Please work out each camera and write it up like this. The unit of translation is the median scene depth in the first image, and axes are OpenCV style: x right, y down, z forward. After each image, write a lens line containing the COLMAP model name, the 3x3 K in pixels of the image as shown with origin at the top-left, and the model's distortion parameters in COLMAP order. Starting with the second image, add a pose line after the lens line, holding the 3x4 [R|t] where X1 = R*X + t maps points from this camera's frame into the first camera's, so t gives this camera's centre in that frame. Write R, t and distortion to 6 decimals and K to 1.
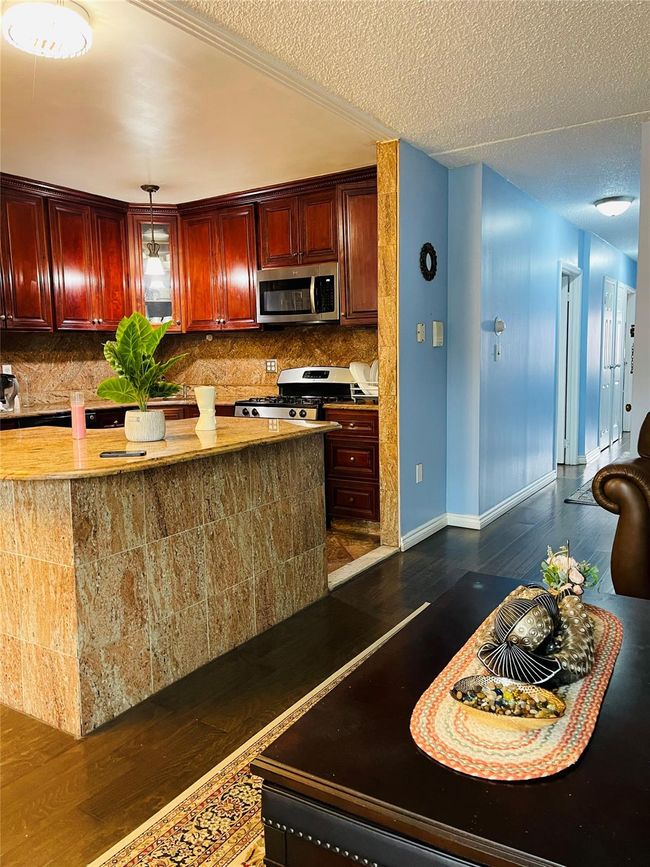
lens RADIAL K [[653.2, 0, 326.9], [0, 653.2, 433.3], [0, 0, 1]] dist [0.012253, -0.024274]
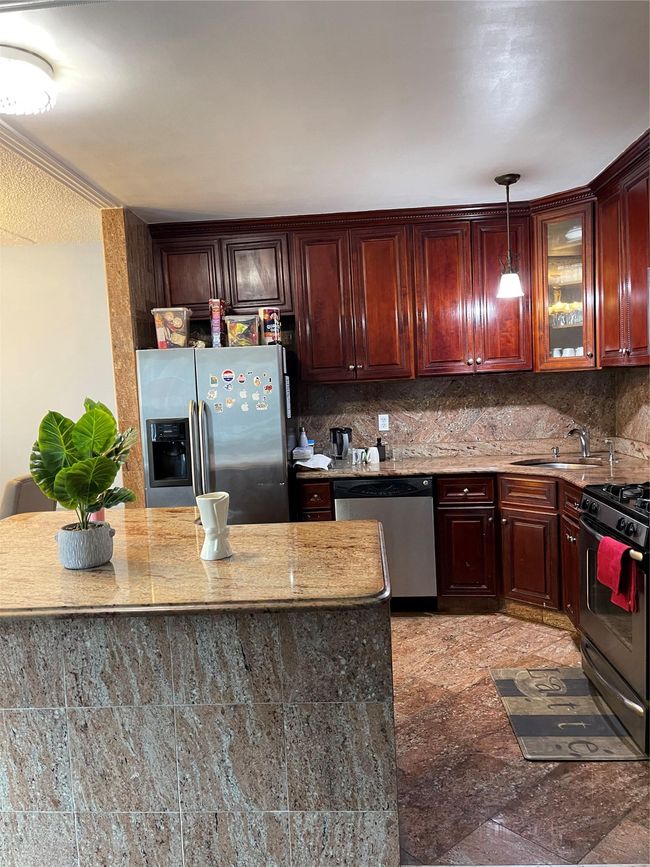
lens RADIAL K [[653.2, 0, 324.9], [0, 653.2, 435.9], [0, 0, 1]] dist [0.012253, -0.024274]
pose [[0.482963, 0.063280, -0.873351, 0.283162], [-0.066321, 0.997164, 0.035575, -0.101077], [0.873126, 0.040740, 0.485790, 0.475209]]
